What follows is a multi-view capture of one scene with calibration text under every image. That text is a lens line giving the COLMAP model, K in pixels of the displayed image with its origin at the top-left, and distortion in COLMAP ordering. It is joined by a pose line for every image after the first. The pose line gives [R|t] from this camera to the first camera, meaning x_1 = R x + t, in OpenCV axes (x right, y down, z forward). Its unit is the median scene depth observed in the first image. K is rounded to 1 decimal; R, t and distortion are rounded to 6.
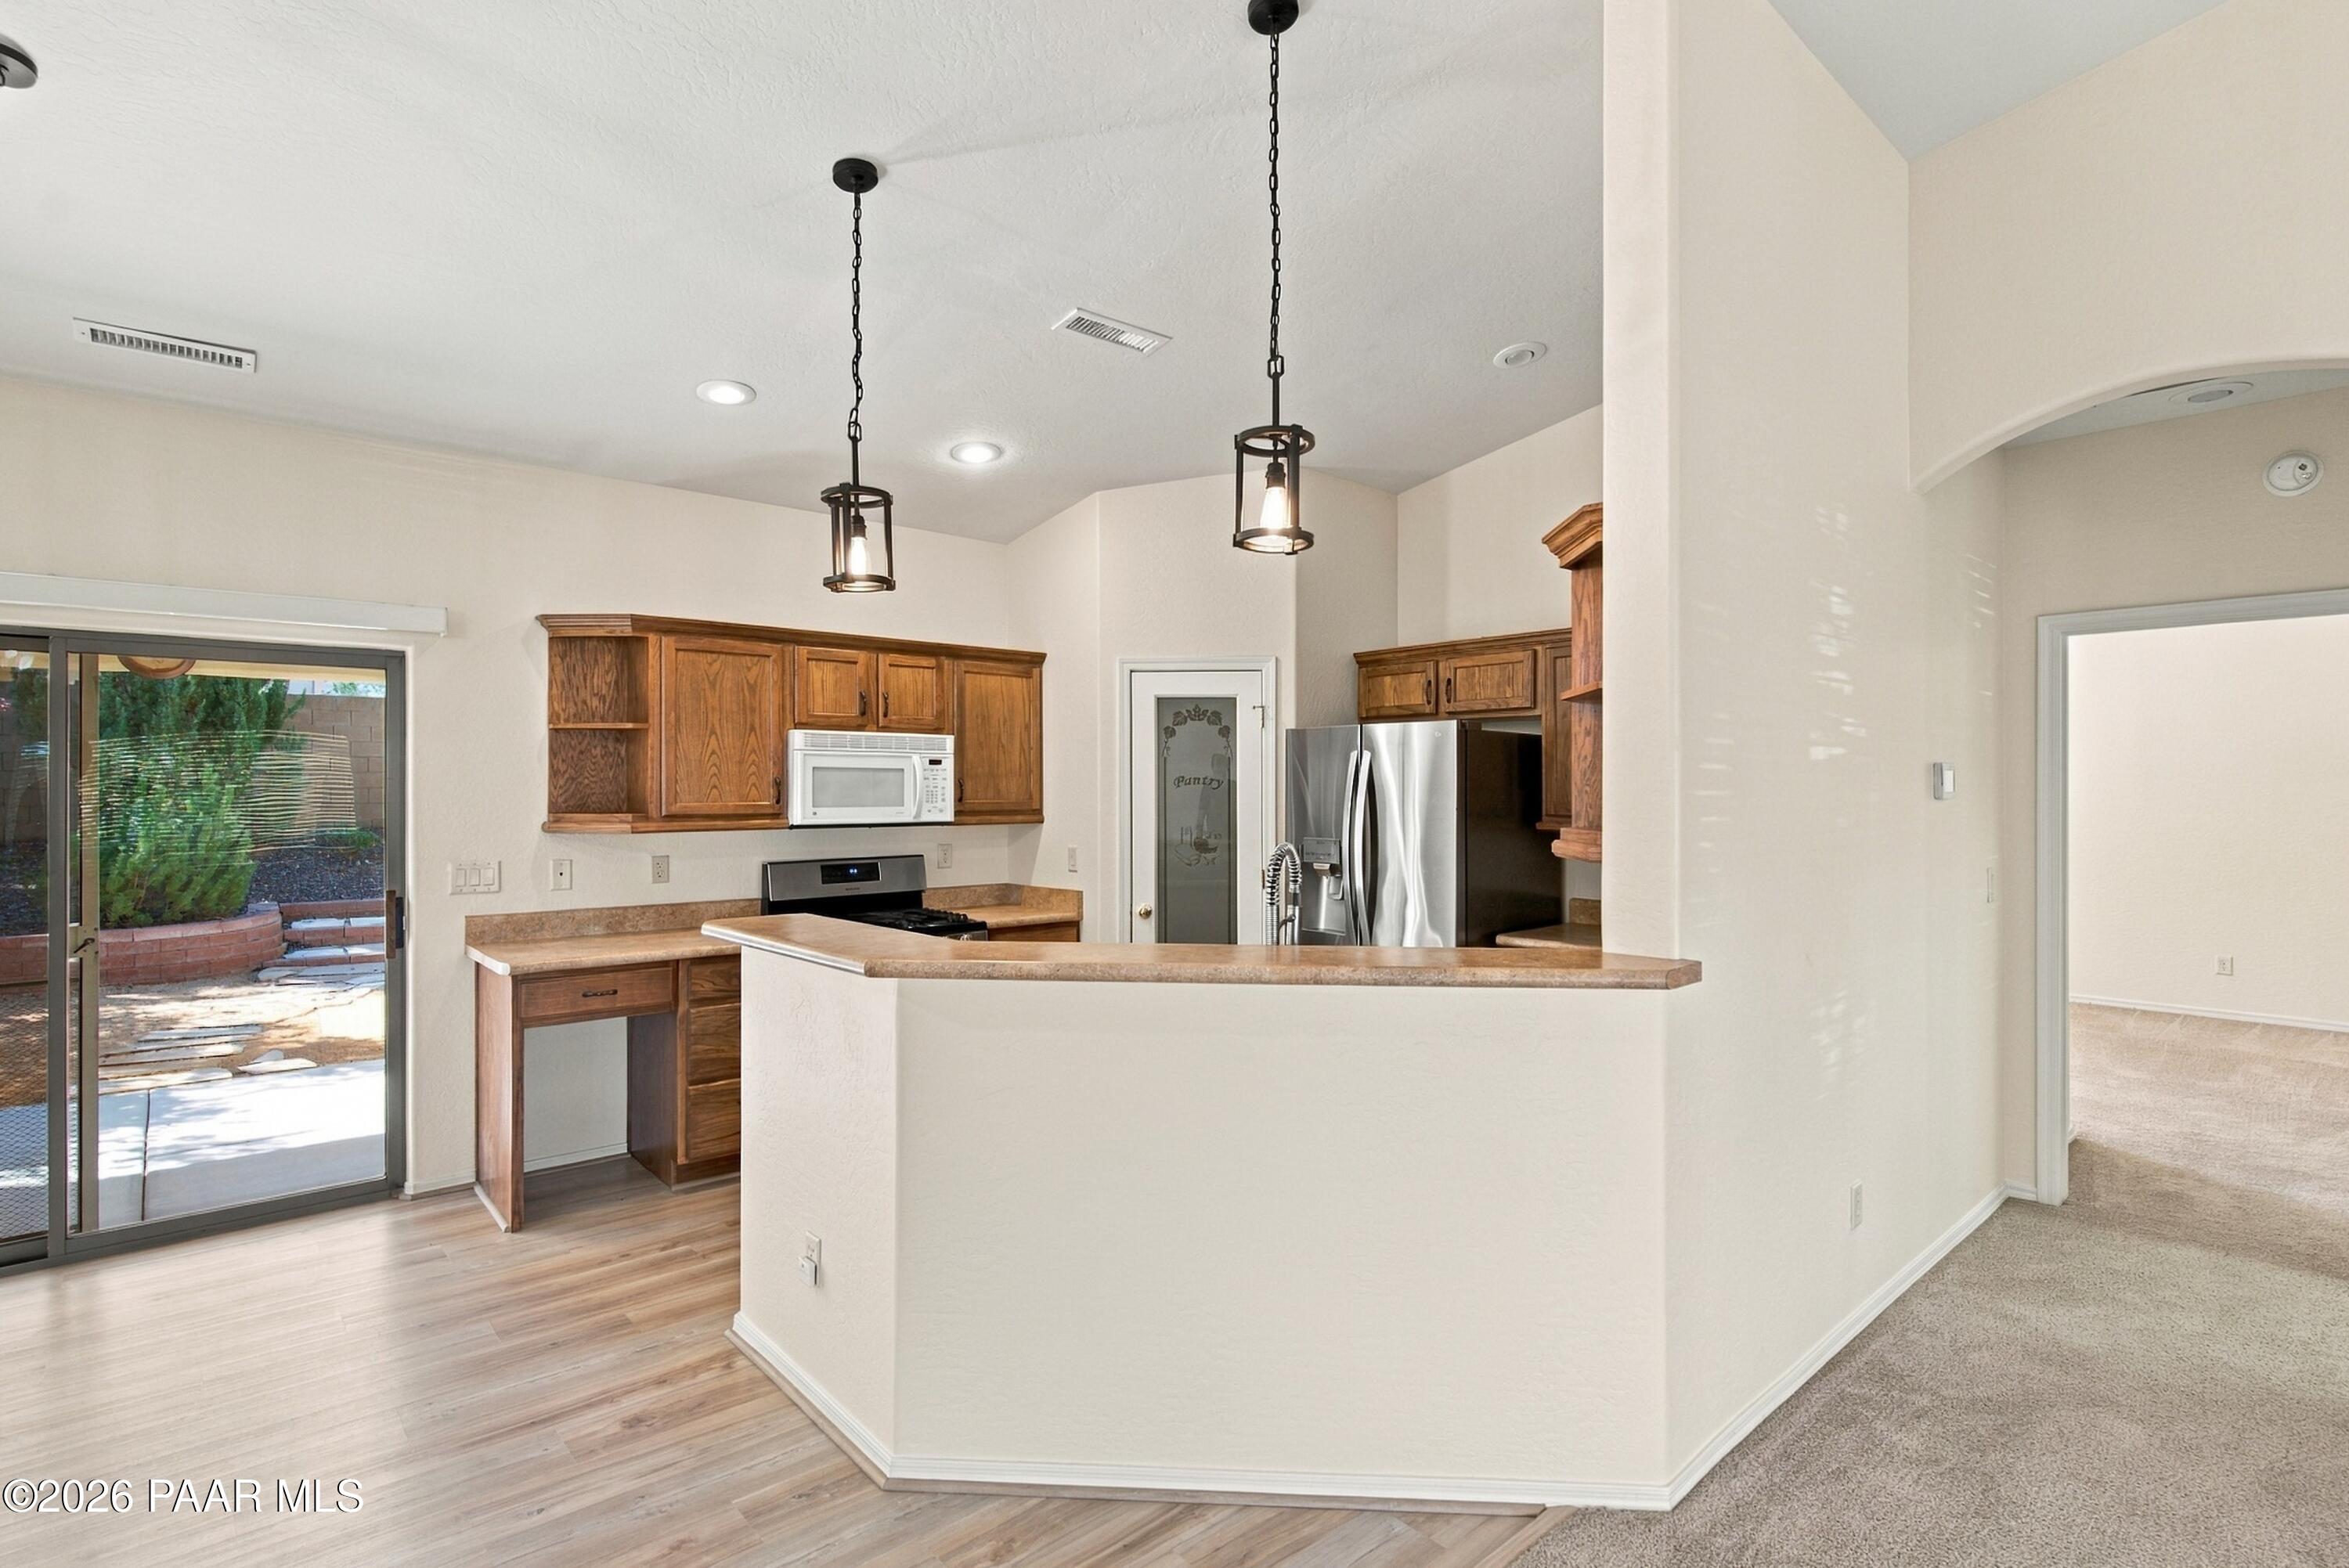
lens RADIAL K [[1151.9, 0, 1191.0], [0, 1151.9, 796.0], [0, 0, 1]] dist [-0.003268, -0.001179]
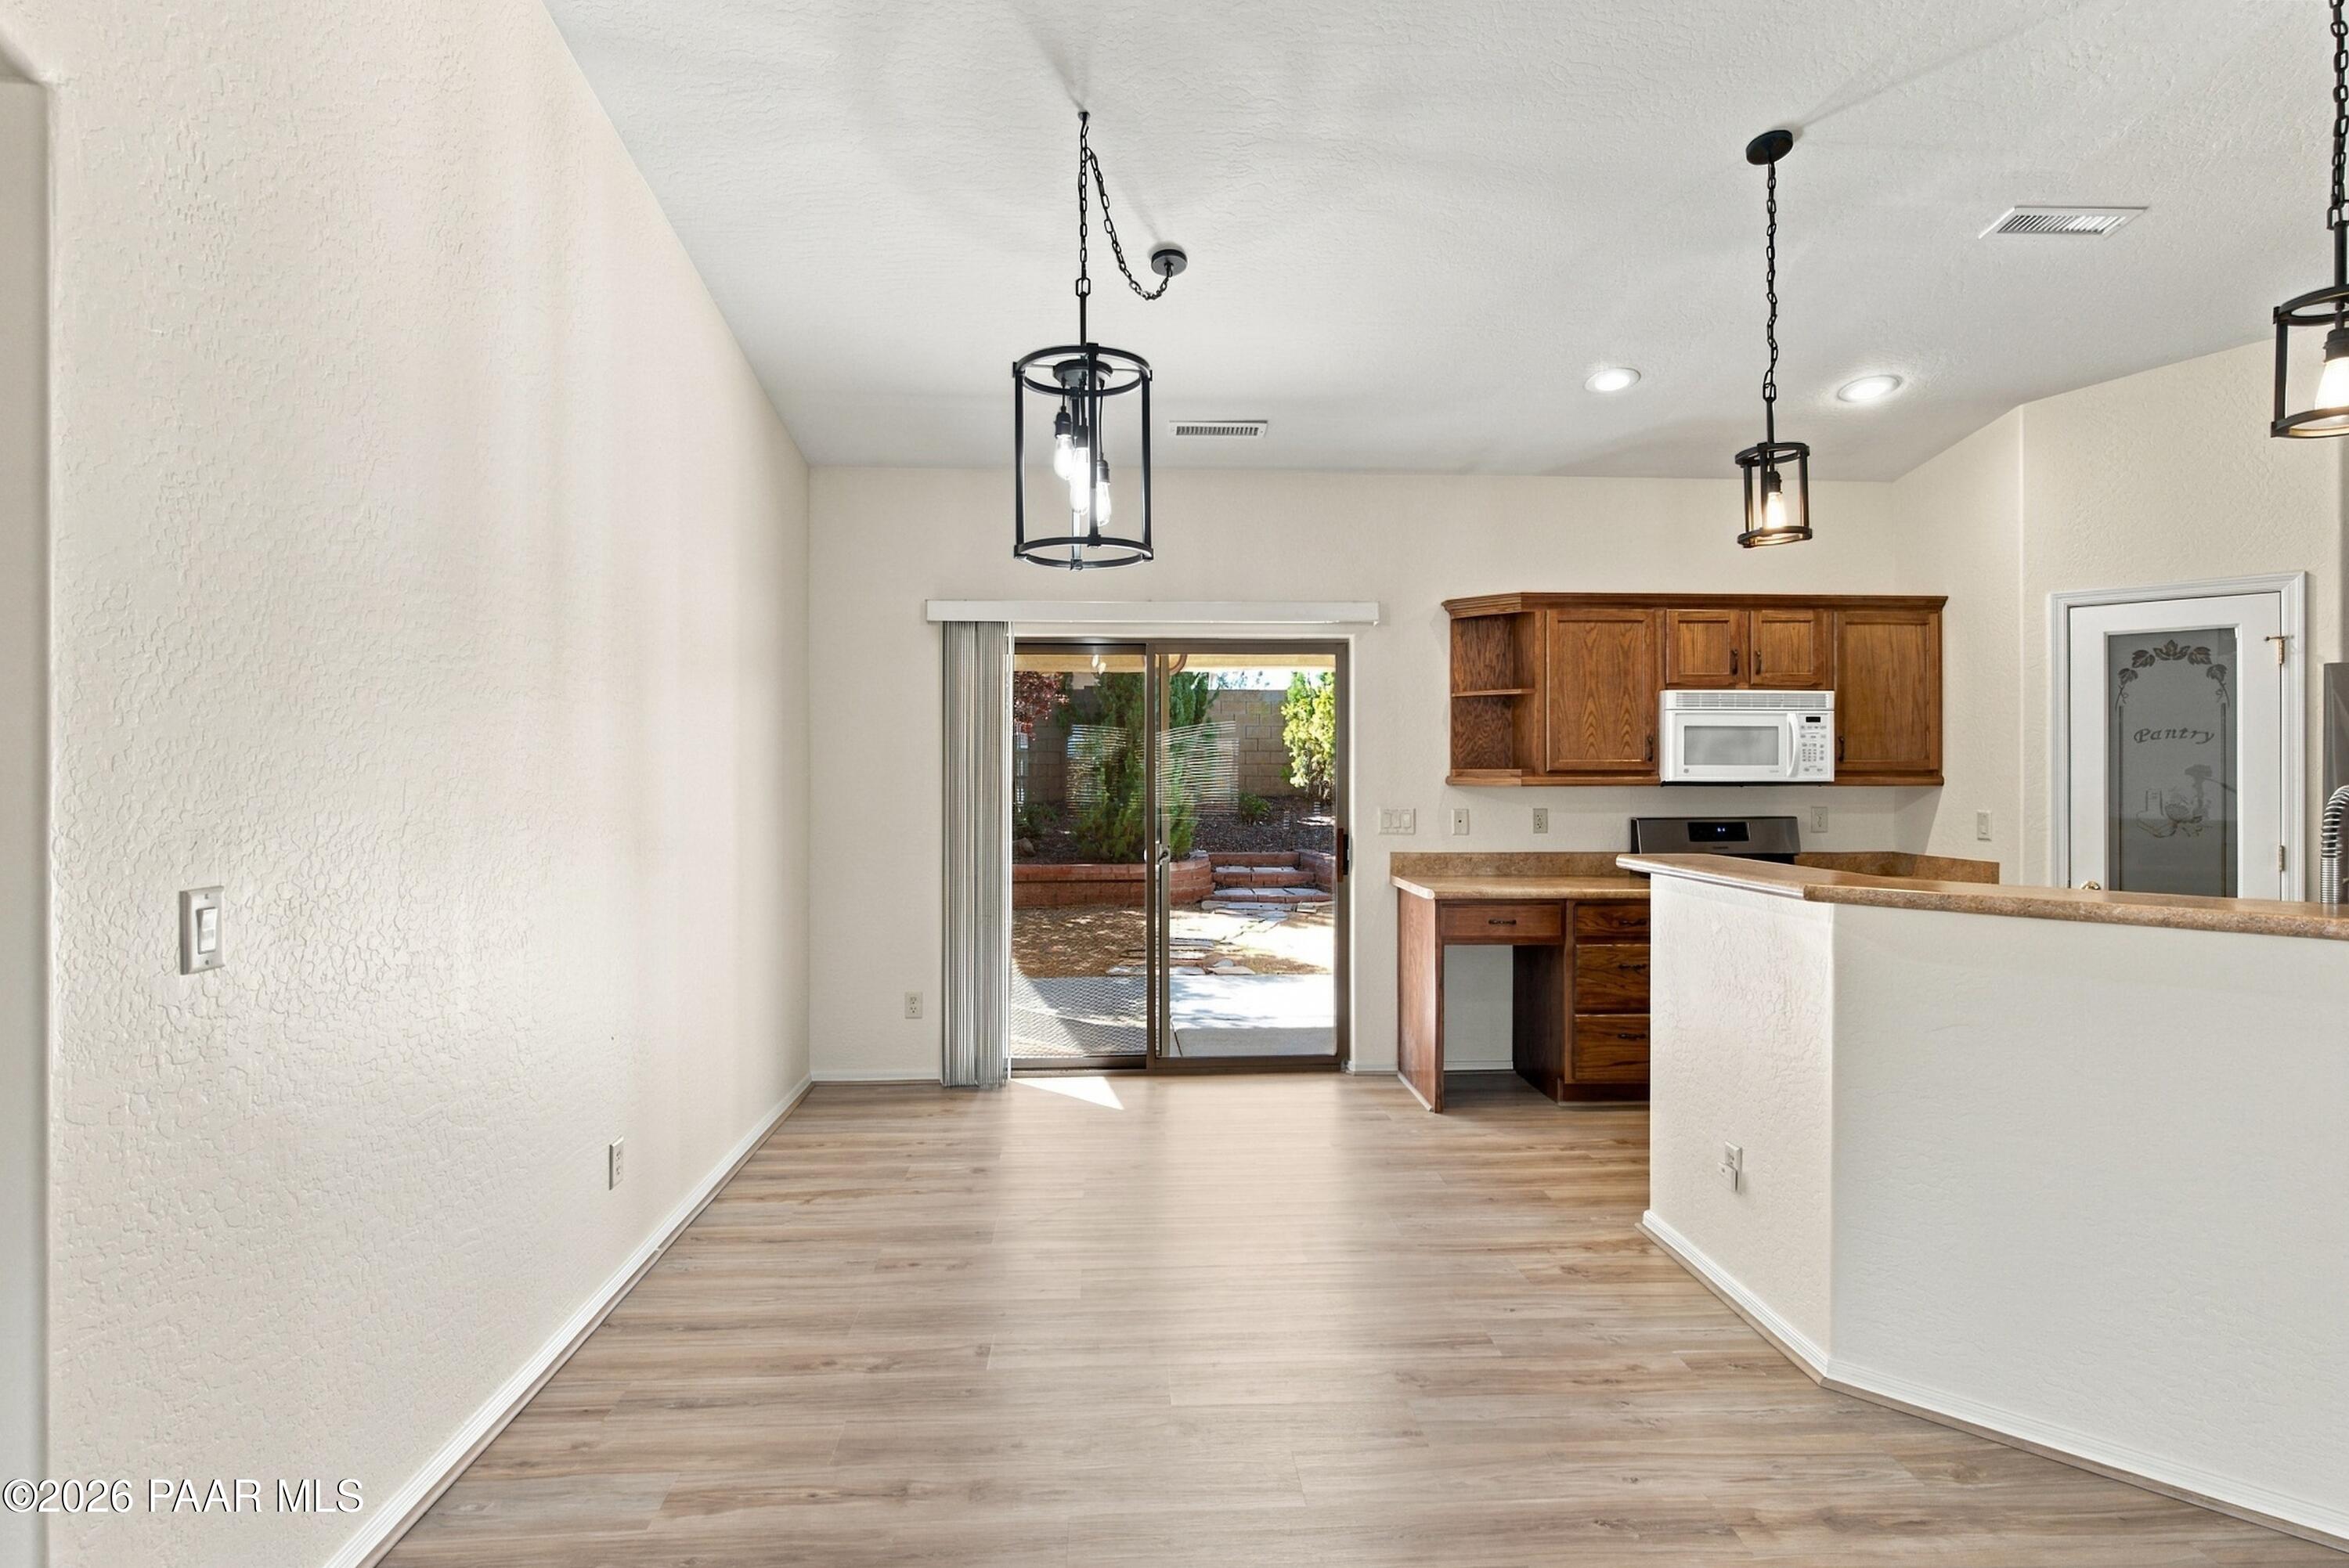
lens RADIAL K [[1181.0, 0, 1161.7], [0, 1181.0, 776.8], [0, 0, 1]] dist [-0.001600, 0.001229]
pose [[0.779054, 0.003086, -0.626949, -0.031470], [-0.004038, 0.999992, -0.000096, 0.023413], [0.626943, 0.002606, 0.779060, -0.119478]]
